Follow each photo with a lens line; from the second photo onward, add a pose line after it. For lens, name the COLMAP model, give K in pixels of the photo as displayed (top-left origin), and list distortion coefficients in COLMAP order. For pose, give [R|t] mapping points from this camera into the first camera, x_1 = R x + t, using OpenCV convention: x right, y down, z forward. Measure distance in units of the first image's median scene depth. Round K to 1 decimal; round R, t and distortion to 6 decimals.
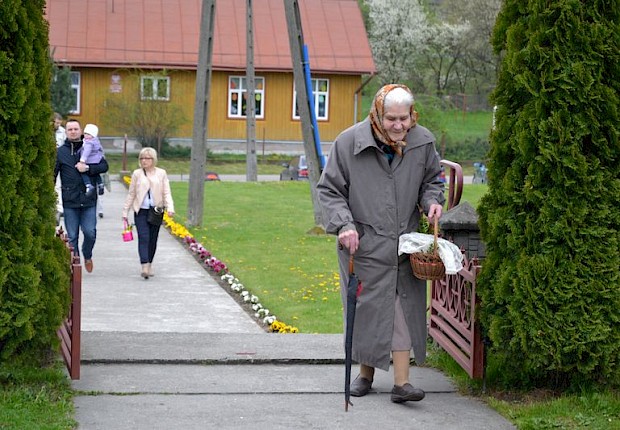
lens RADIAL K [[1494.2, 0, 310.0], [0, 1494.2, 215.0], [0, 0, 1]] dist [0.034299, -0.445430]
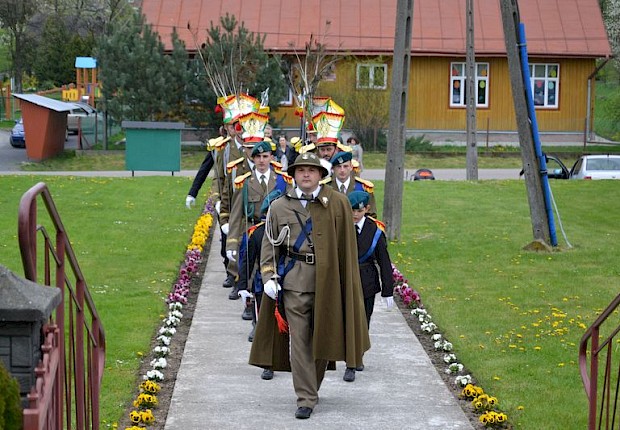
lens RADIAL K [[1553.8, 0, 310.0], [0, 1553.8, 215.0], [0, 0, 1]] dist [0.002181, 0.524016]
pose [[0.989073, -0.000723, -0.147423, 0.008043], [0.001460, 0.999987, 0.004890, -0.011400], [0.147418, -0.005052, 0.989061, 0.126054]]
